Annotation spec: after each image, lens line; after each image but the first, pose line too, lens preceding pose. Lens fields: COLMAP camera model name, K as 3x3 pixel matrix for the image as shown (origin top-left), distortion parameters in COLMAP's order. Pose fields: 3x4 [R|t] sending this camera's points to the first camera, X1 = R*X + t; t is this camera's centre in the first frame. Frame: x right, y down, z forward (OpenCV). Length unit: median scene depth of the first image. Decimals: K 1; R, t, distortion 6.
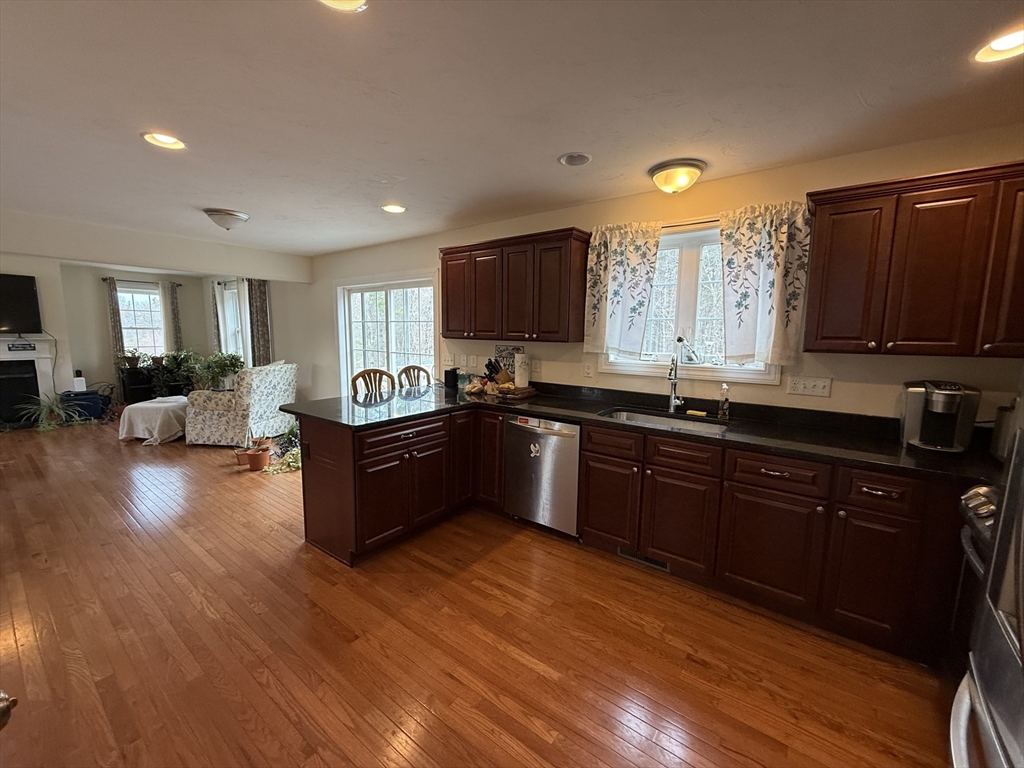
lens RADIAL K [[408.4, 0, 510.1], [0, 408.4, 384.7], [0, 0, 1]] dist [0.000699, 0.000239]
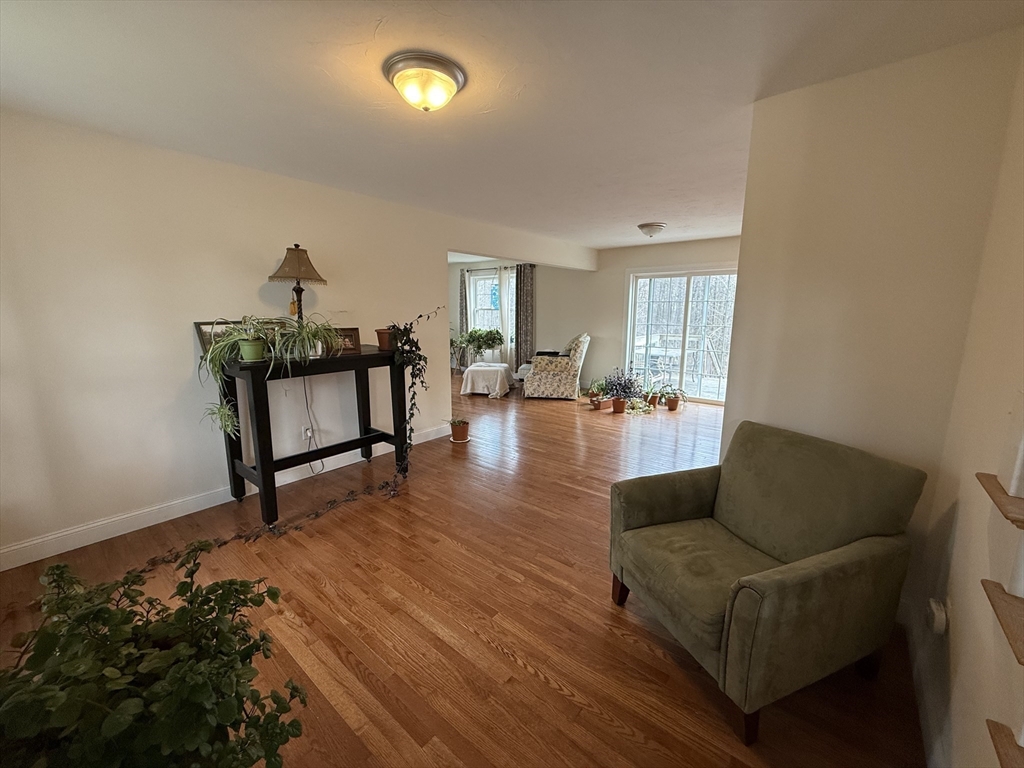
lens RADIAL K [[408.4, 0, 509.8], [0, 408.4, 380.8], [0, 0, 1]] dist [0.000699, 0.000239]
pose [[0.998230, -0.005419, -0.059221, -1.082598], [0.008457, 0.998654, 0.051175, 0.035059], [0.058864, -0.051585, 0.996932, -0.454266]]
